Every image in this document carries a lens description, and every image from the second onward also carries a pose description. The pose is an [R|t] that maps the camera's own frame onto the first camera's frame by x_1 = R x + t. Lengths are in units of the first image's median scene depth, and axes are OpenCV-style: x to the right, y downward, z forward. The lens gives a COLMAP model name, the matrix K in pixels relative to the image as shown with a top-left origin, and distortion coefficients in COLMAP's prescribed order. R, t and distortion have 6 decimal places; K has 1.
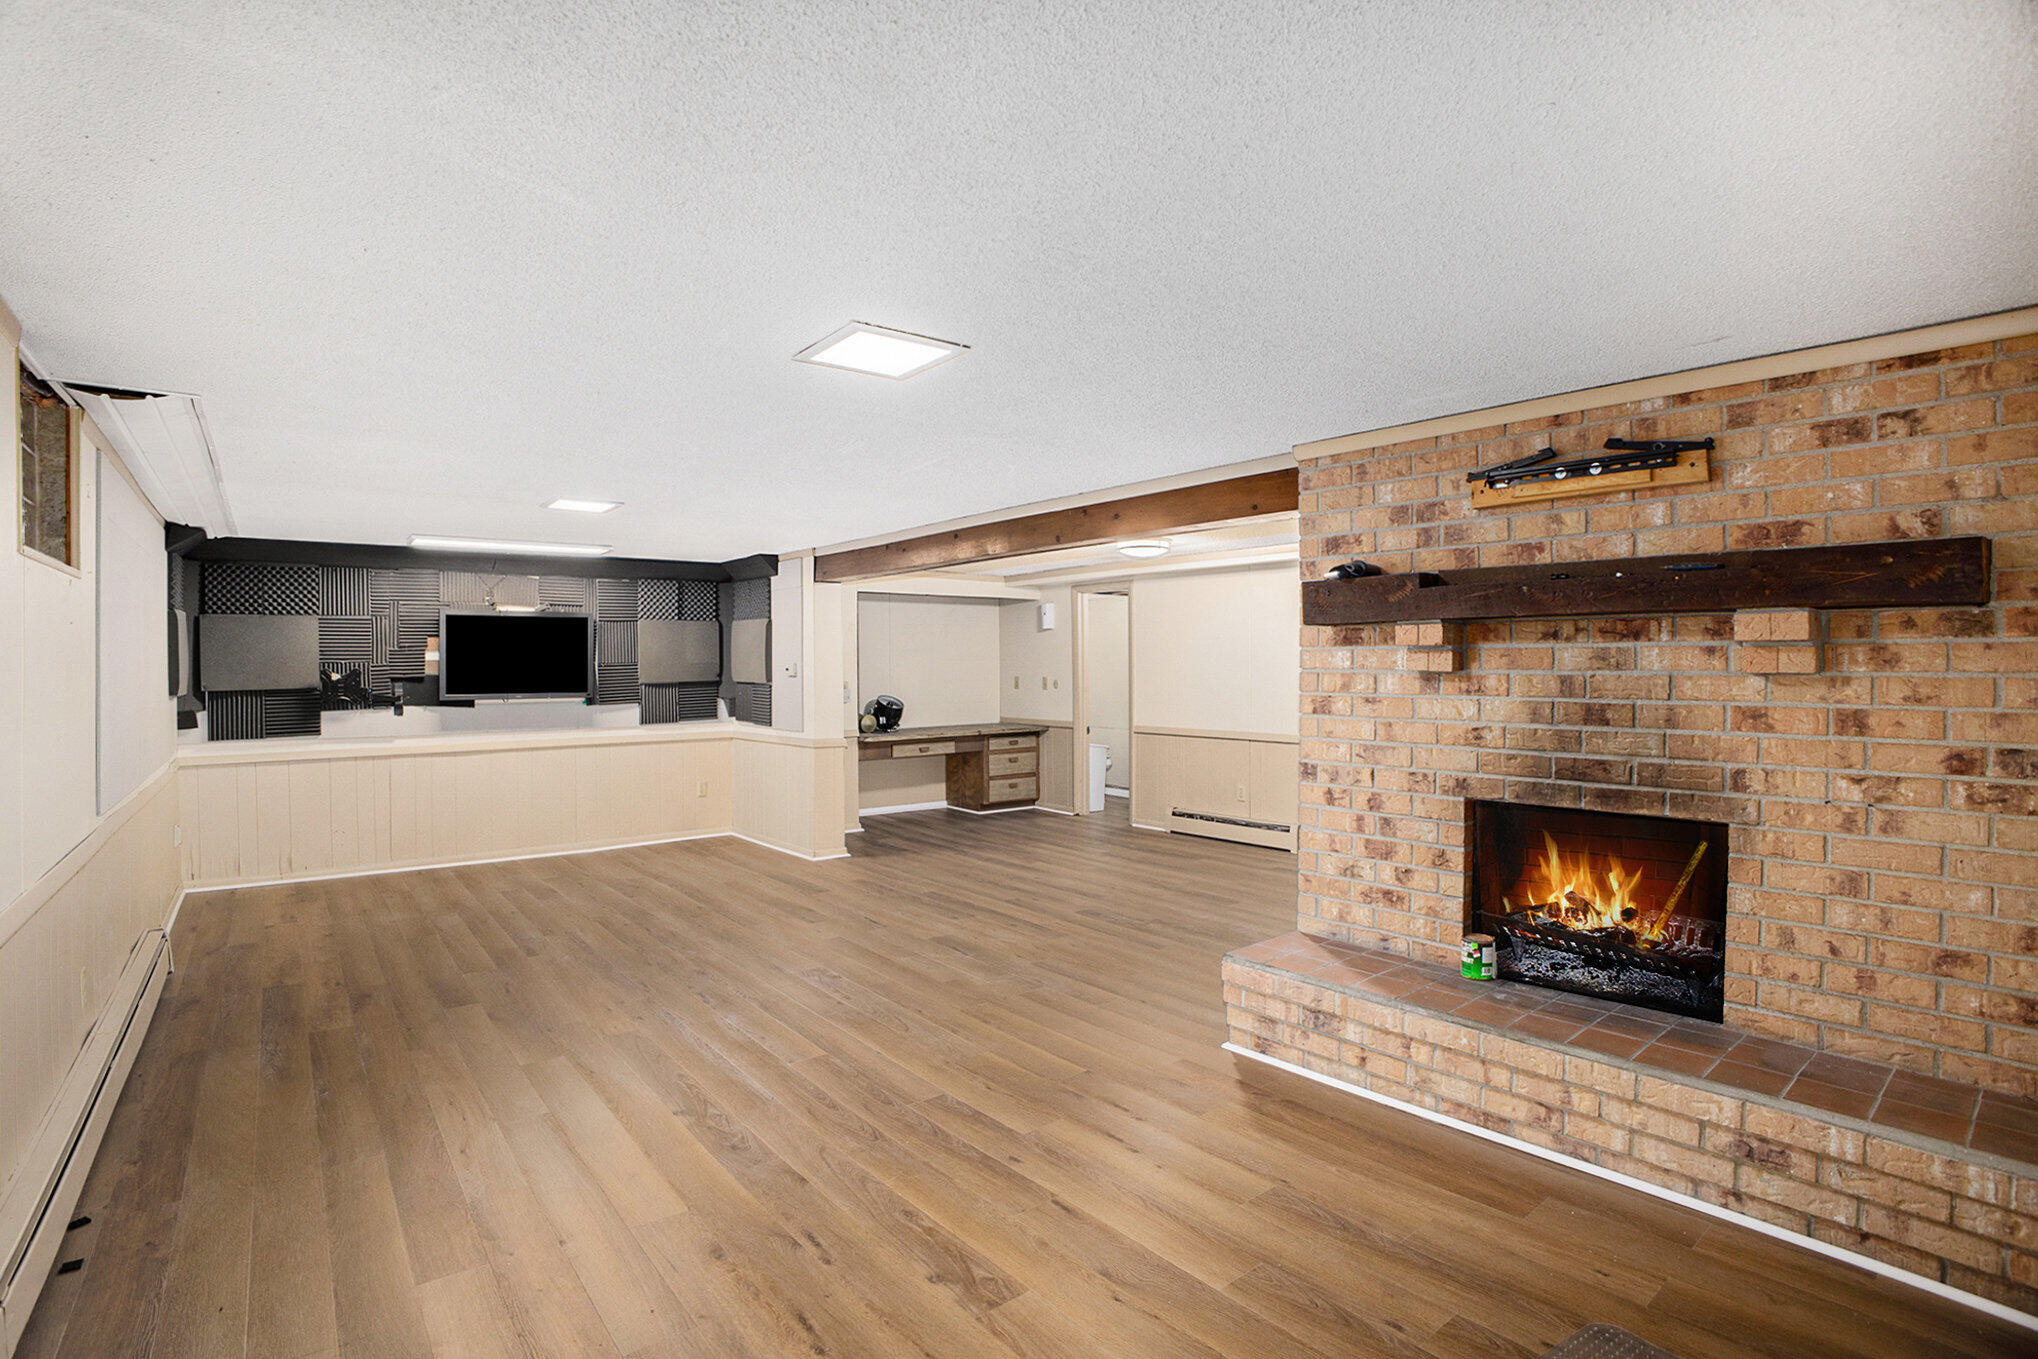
lens RADIAL K [[976.0, 0, 1009.5], [0, 976.0, 692.0], [0, 0, 1]] dist [-0.133310, 0.052033]
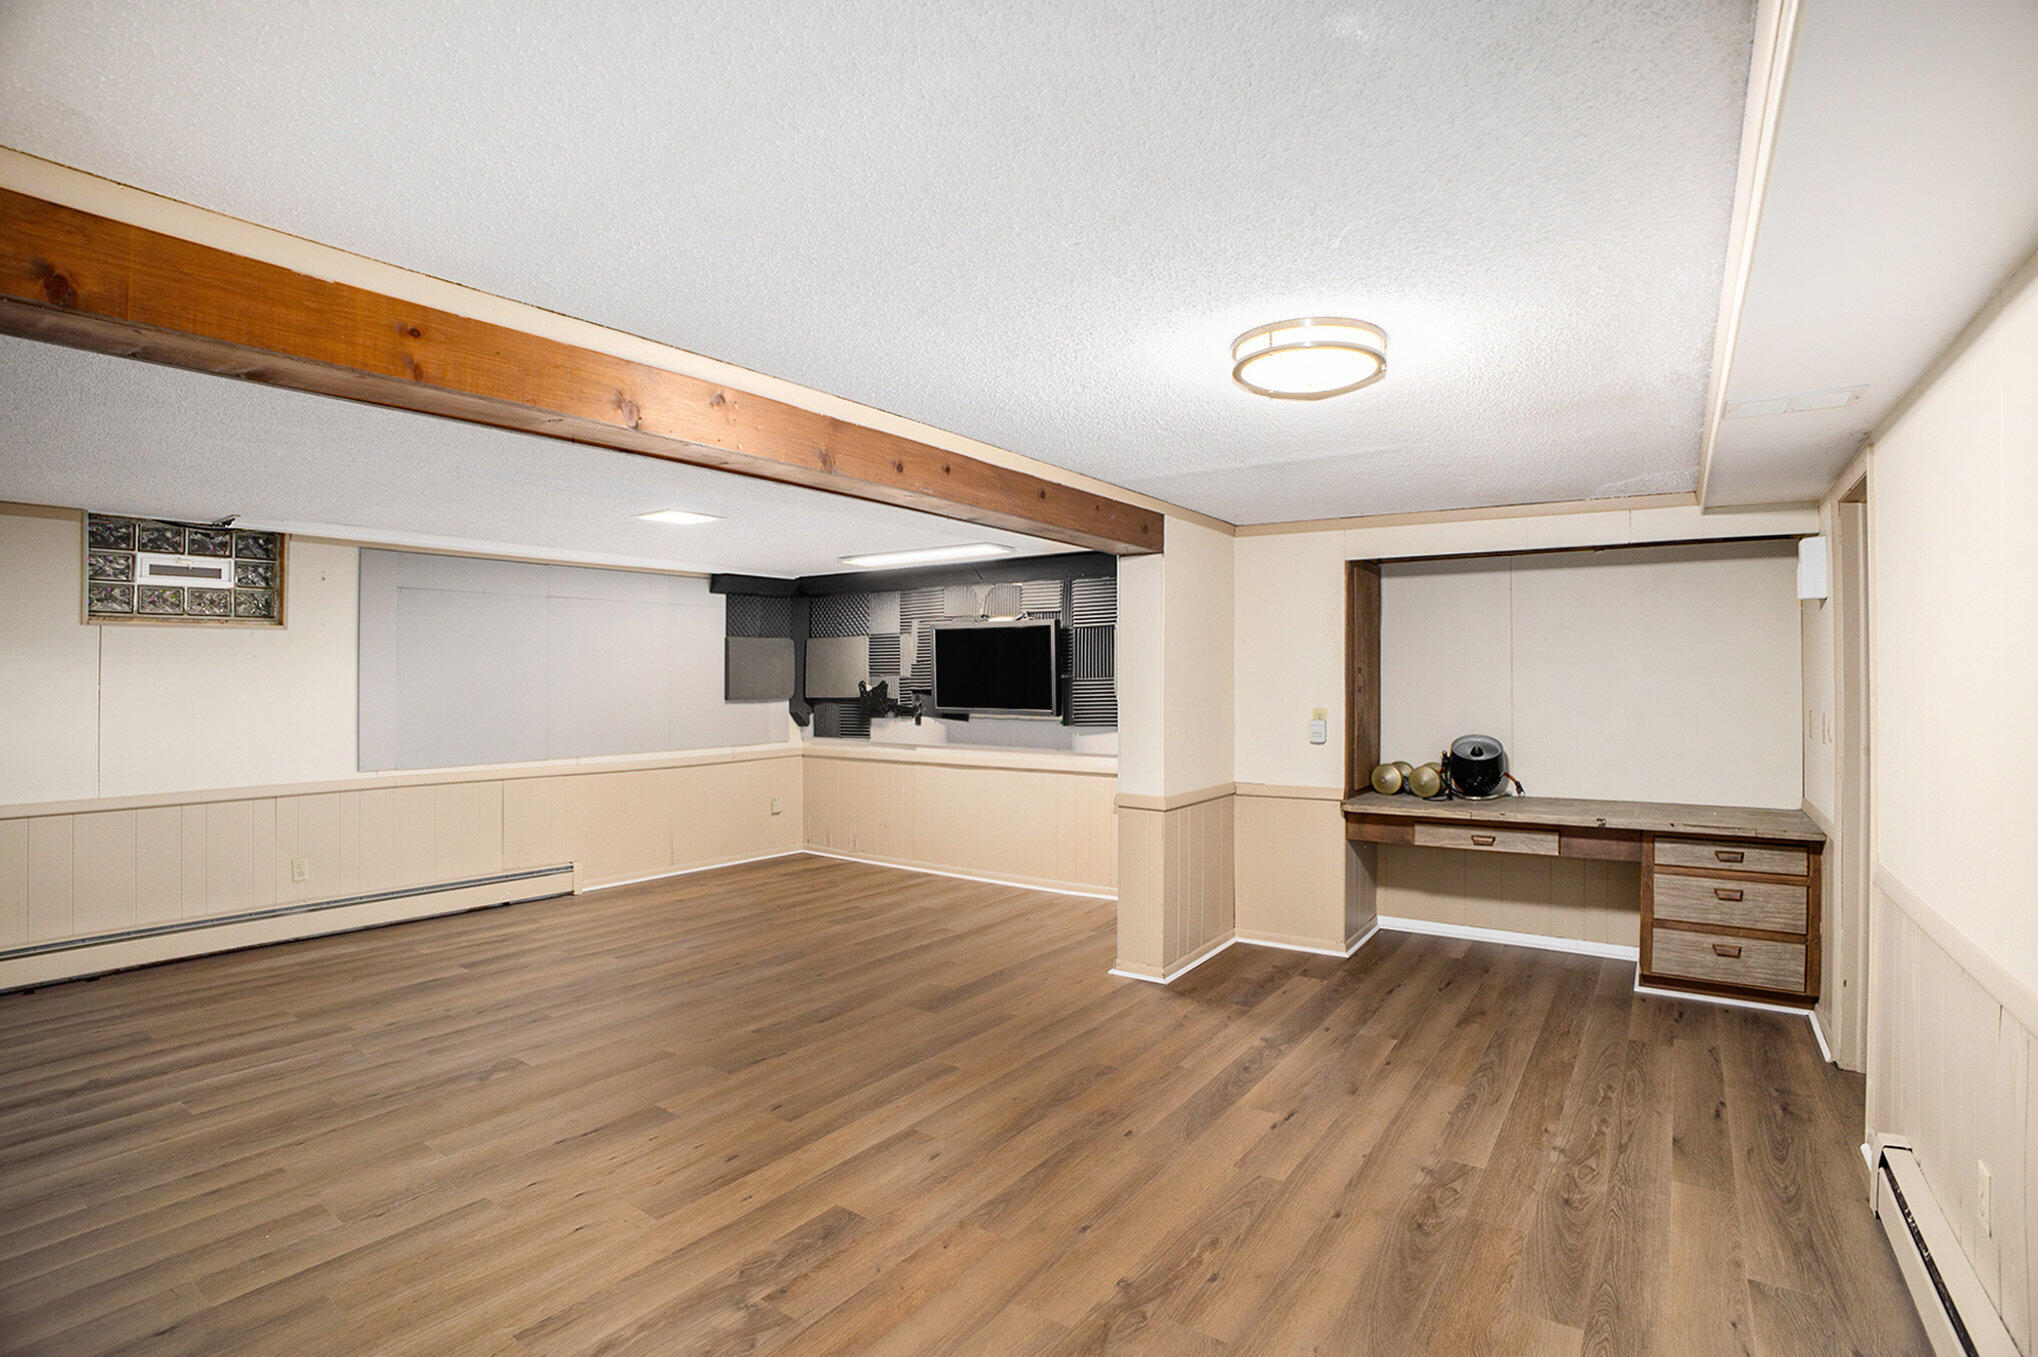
lens RADIAL K [[977.8, 0, 1024.6], [0, 977.8, 674.5], [0, 0, 1]] dist [-0.101218, 0.024177]
pose [[0.284704, 0.003223, -0.958610, 0.576665], [-0.025635, 0.999662, -0.004253, -0.039943], [0.958273, 0.025785, 0.284691, 1.009957]]
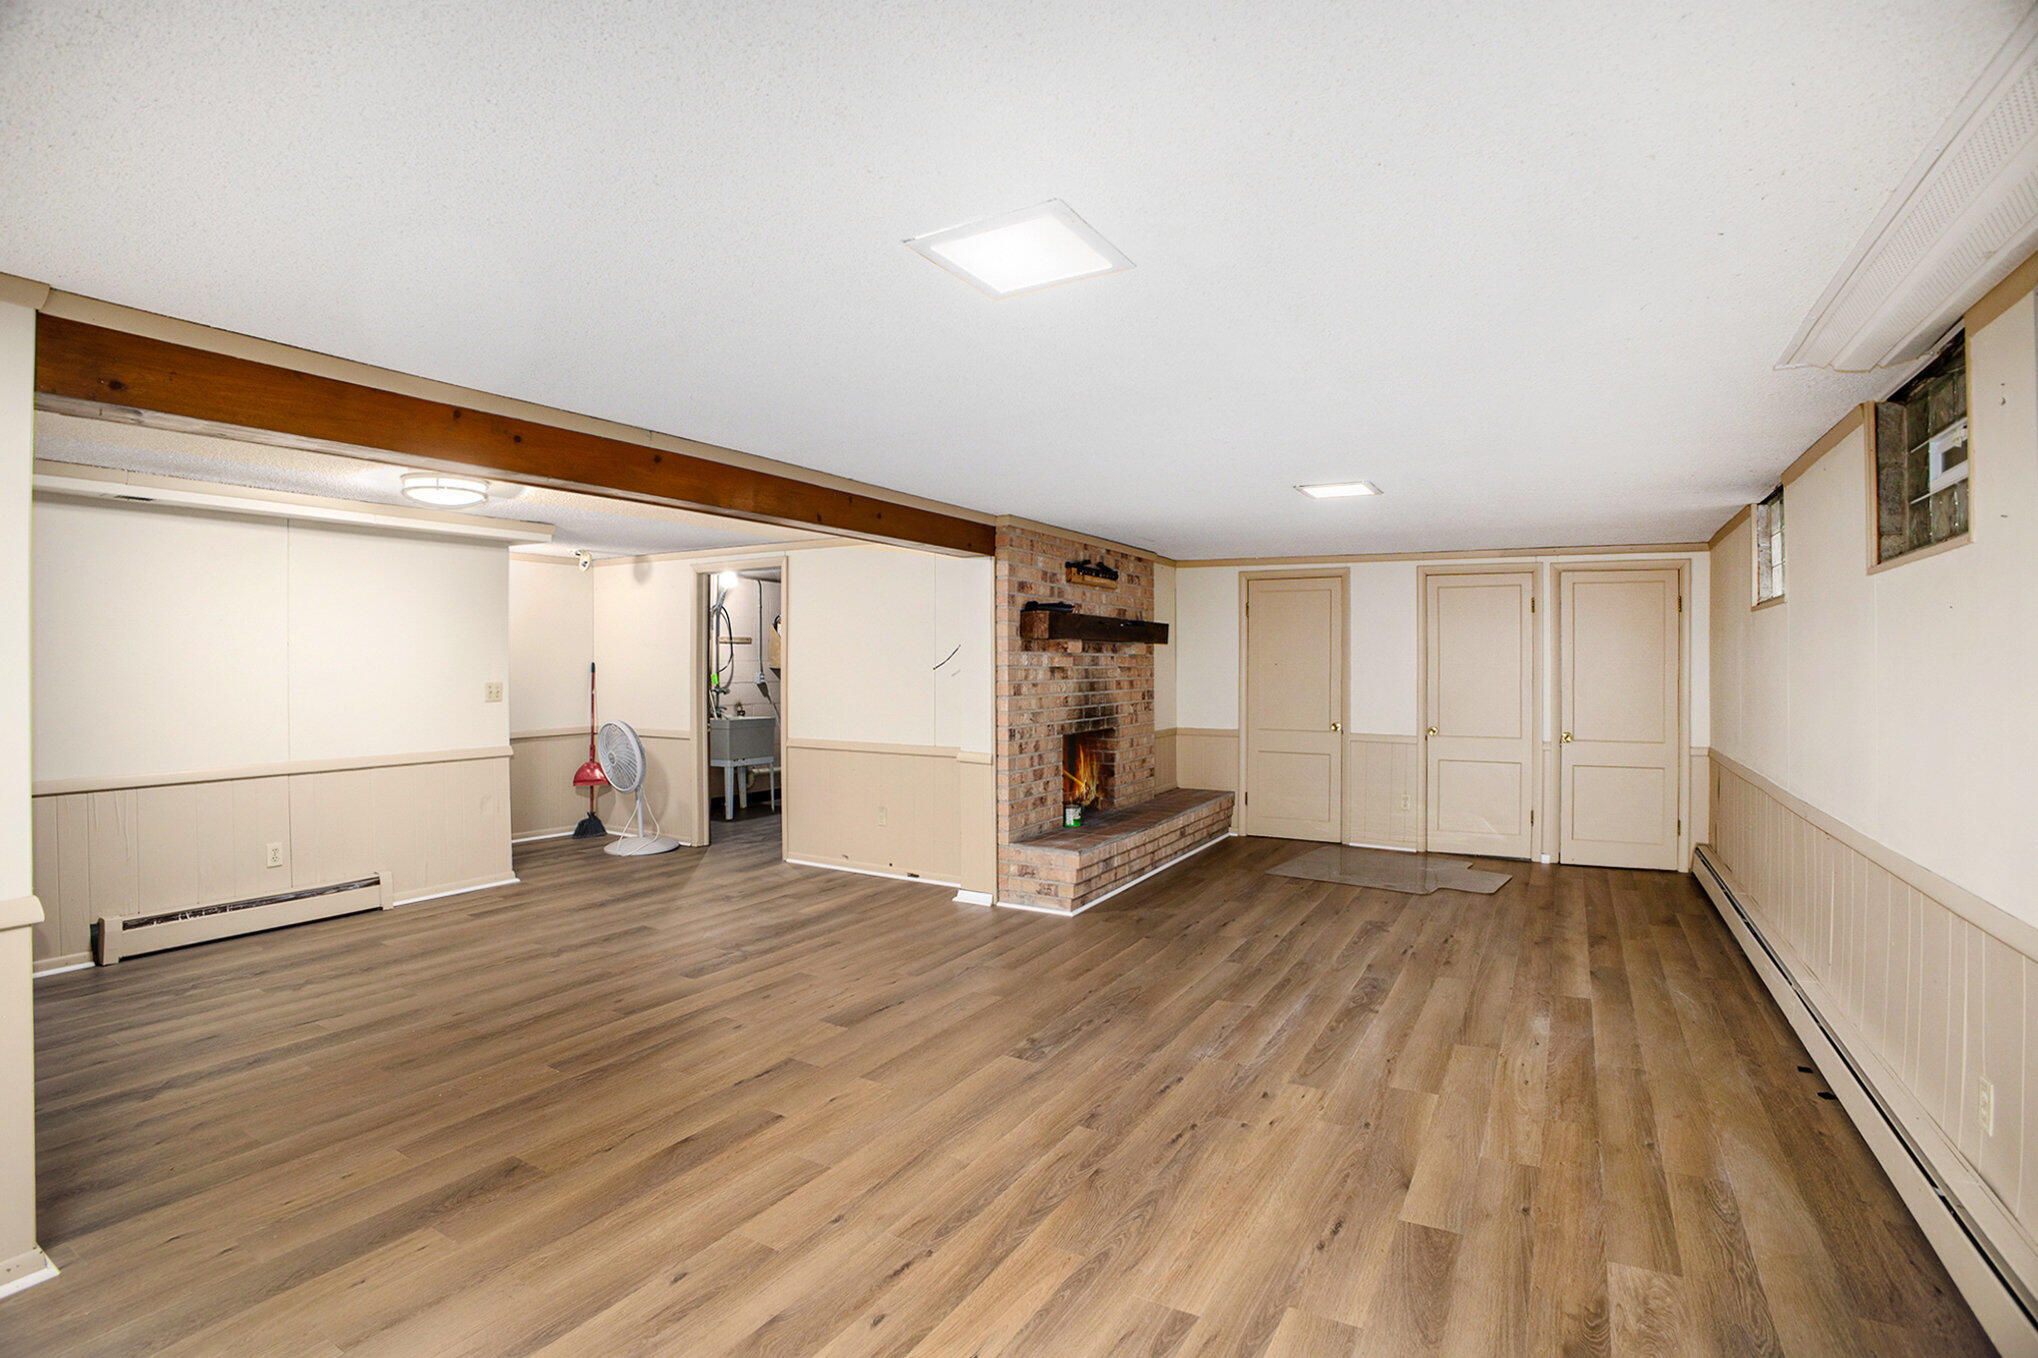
lens RADIAL K [[976.0, 0, 1009.5], [0, 976.0, 691.5], [0, 0, 1]] dist [-0.133310, 0.052033]
pose [[-0.353801, -0.021214, 0.935080, -0.785118], [0.027170, 0.999088, 0.032946, -0.024344], [-0.934926, 0.037063, -0.352902, 1.089649]]
